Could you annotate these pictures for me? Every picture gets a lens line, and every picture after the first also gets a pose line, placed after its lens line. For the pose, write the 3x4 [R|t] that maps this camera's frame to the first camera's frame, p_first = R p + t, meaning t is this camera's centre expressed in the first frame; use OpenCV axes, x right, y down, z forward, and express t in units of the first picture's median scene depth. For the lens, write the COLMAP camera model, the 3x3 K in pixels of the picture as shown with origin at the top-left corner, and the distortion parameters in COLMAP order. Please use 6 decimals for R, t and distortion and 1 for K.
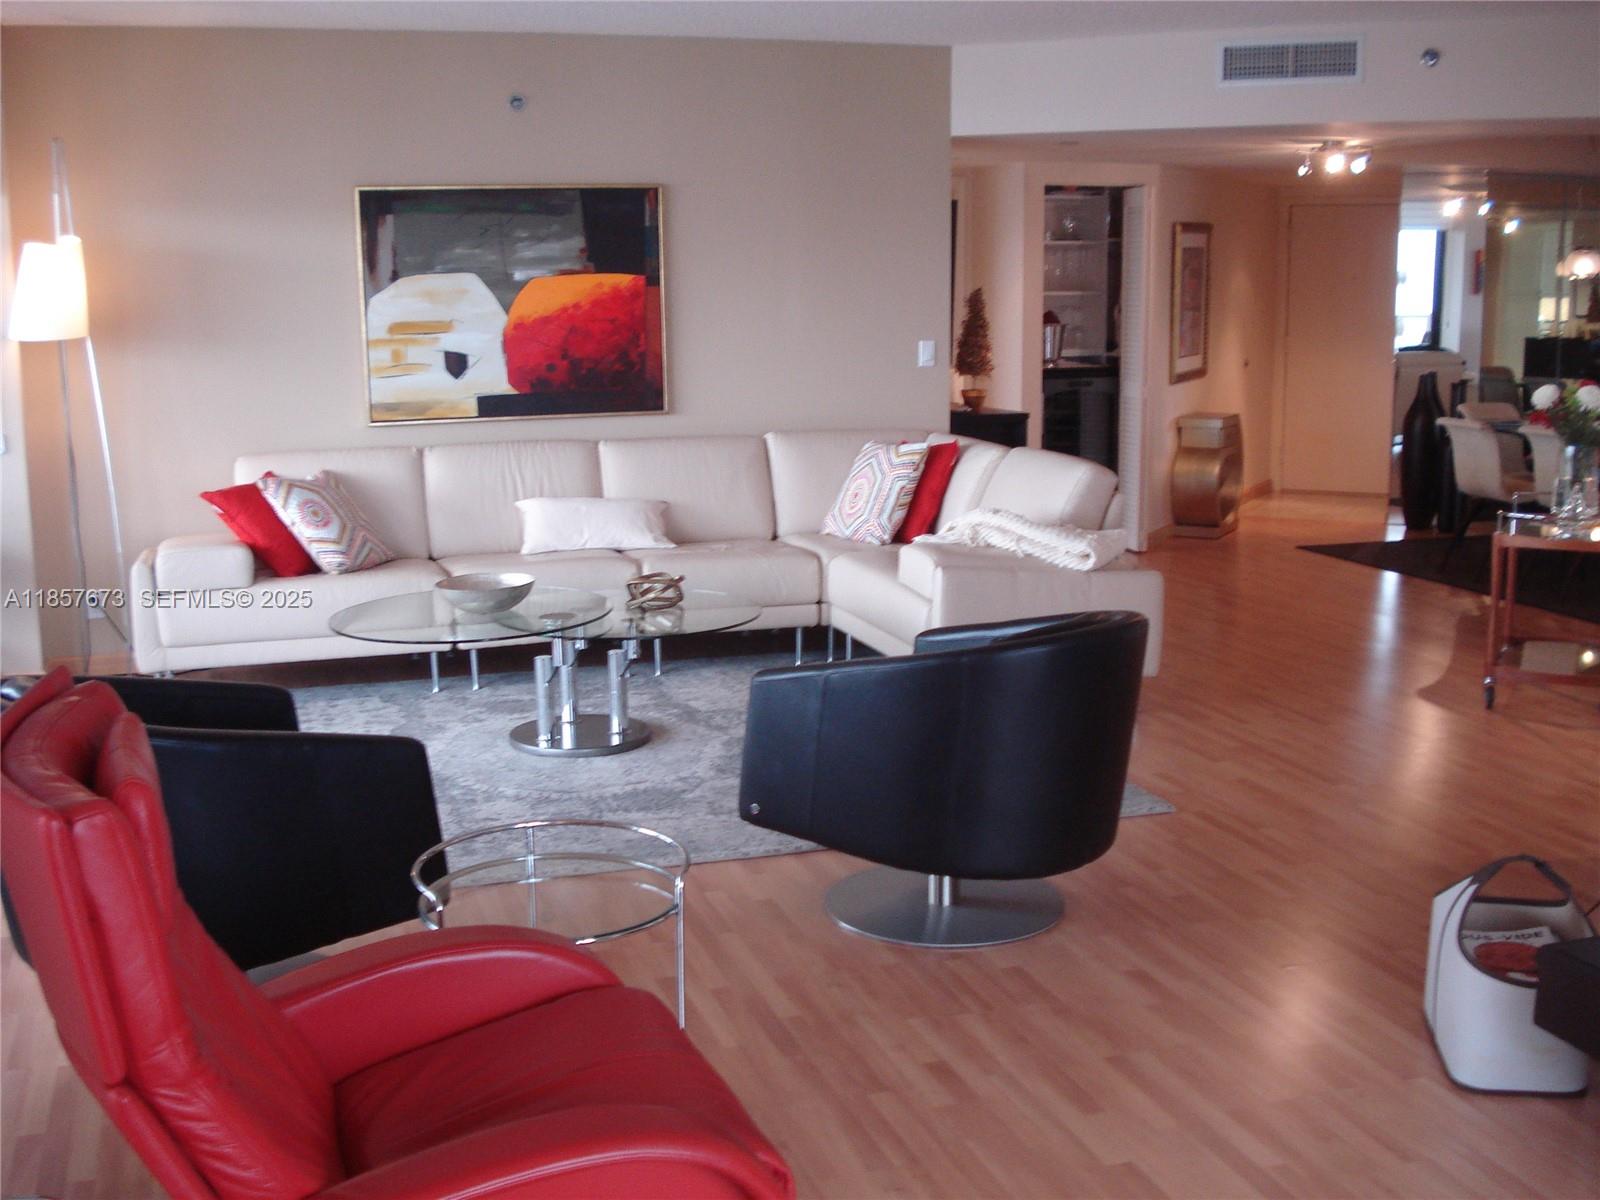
lens RADIAL K [[1786.0, 0, 800.0], [0, 1786.0, 600.0], [0, 0, 1]] dist [-0.072051, -0.091893]
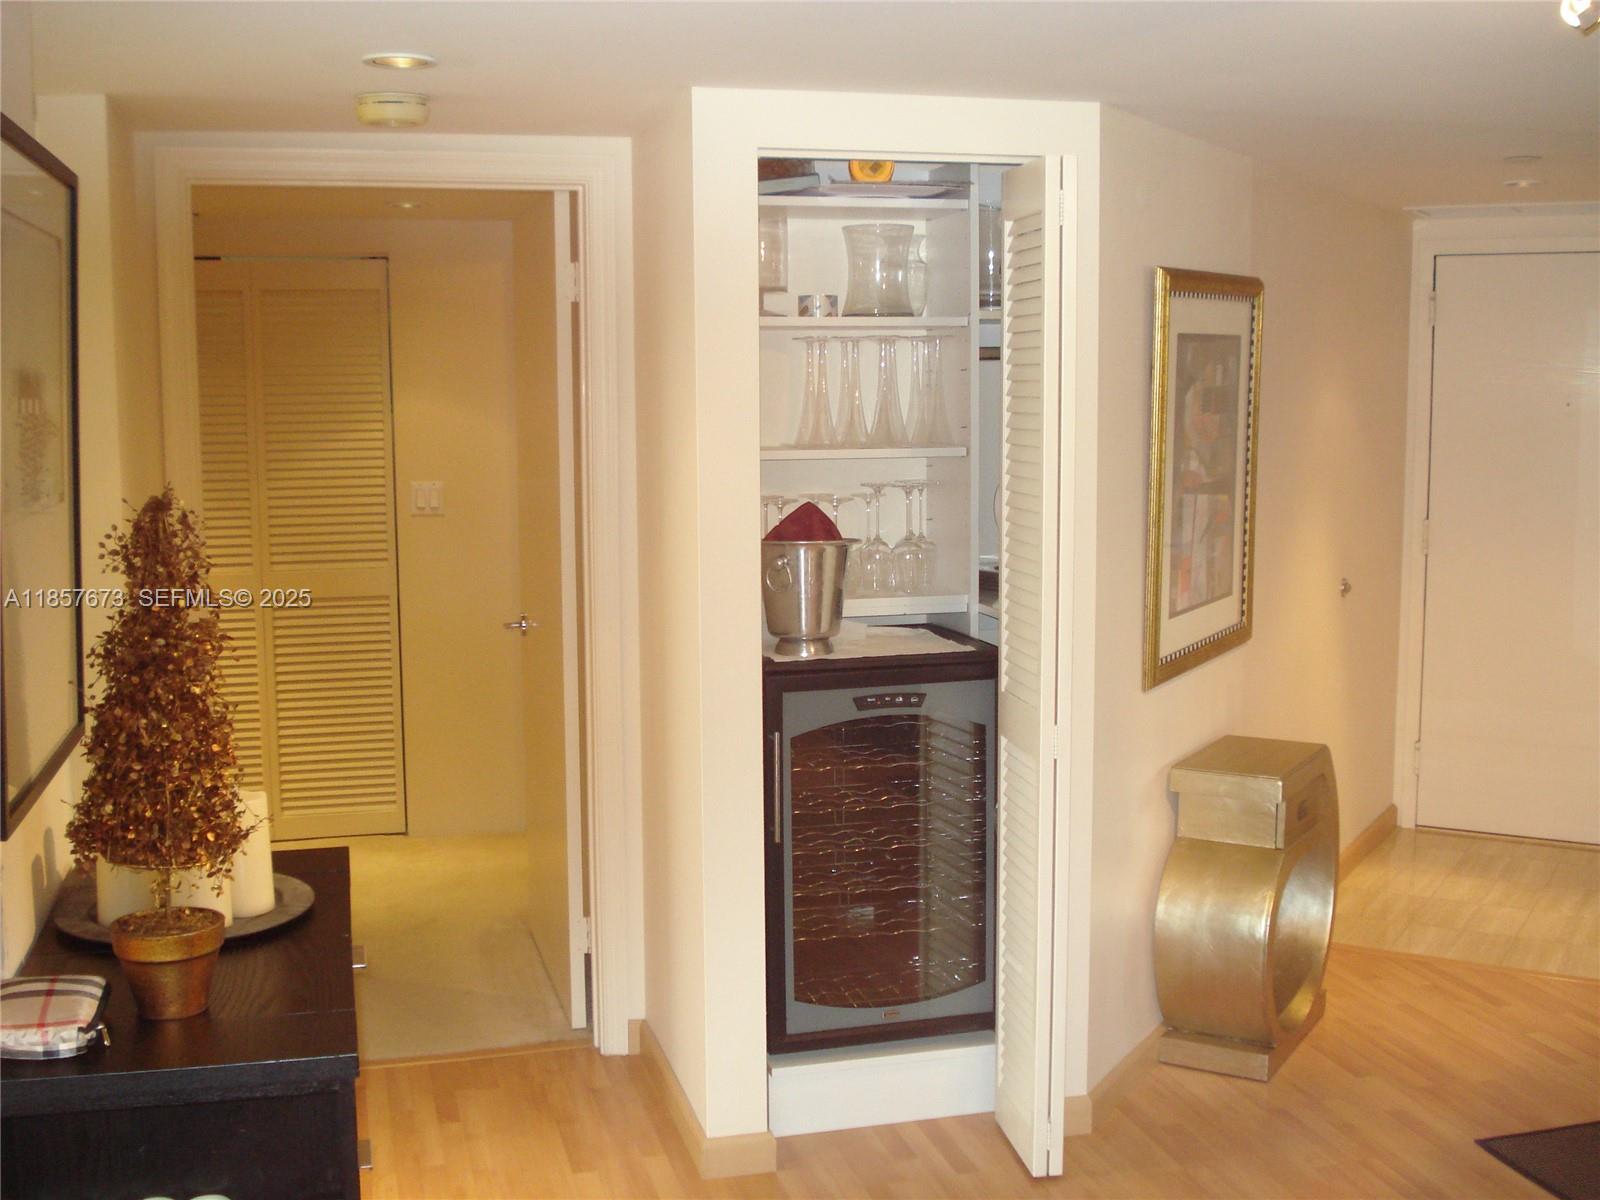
lens RADIAL K [[1786.0, 0, 800.0], [0, 1786.0, 600.0], [0, 0, 1]] dist [-0.072051, -0.091893]
pose [[0.998765, 0.005833, -0.049334, 0.292046], [-0.008951, 0.997960, -0.063210, -0.221393], [0.048865, 0.063573, 0.996780, 1.175561]]
